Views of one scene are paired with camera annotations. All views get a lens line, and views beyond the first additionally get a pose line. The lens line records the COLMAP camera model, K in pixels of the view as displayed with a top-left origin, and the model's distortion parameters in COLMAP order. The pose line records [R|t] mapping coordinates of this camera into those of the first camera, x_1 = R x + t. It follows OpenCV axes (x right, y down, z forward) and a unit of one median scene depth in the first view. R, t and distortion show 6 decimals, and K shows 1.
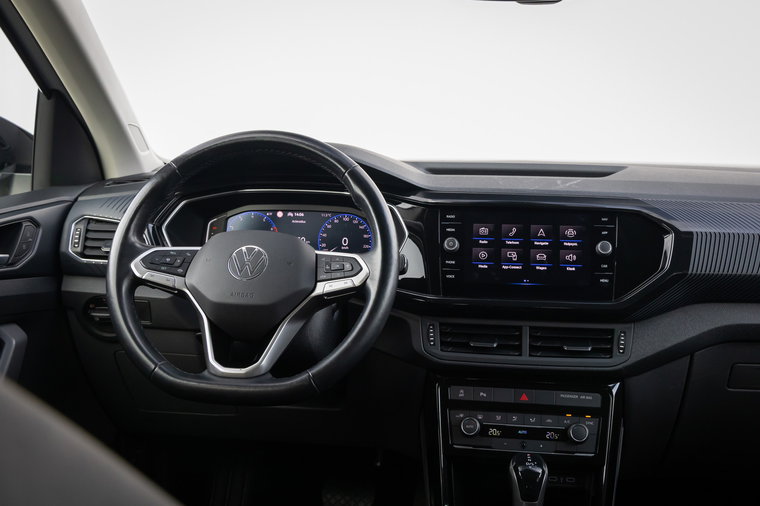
lens RADIAL K [[945.4, 0, 388.4], [0, 945.4, 255.7], [0, 0, 1]] dist [0.085305, 0.000000]
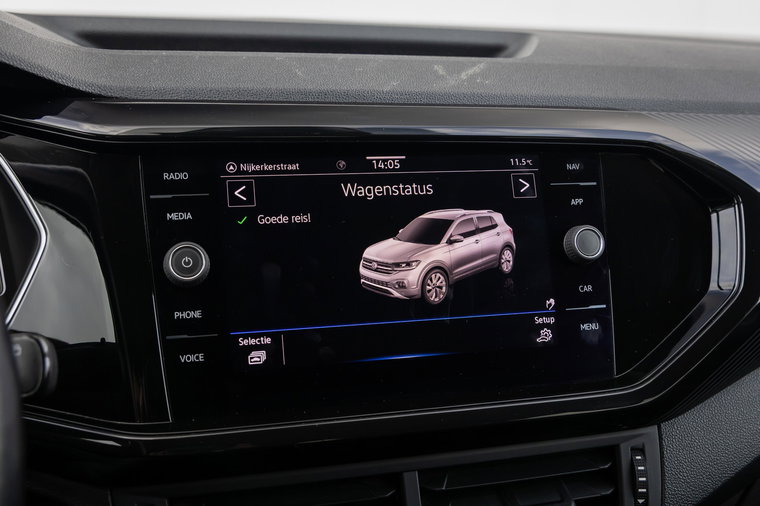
lens RADIAL K [[849.2, 0, 379.8], [0, 849.2, 251.1], [0, 0, 1]] dist [0.020311, 0.000000]
pose [[0.925006, -0.088563, 0.369486, 0.018311], [0.031997, 0.987158, 0.156509, -0.060992], [-0.378602, -0.132950, 0.915961, 0.693498]]
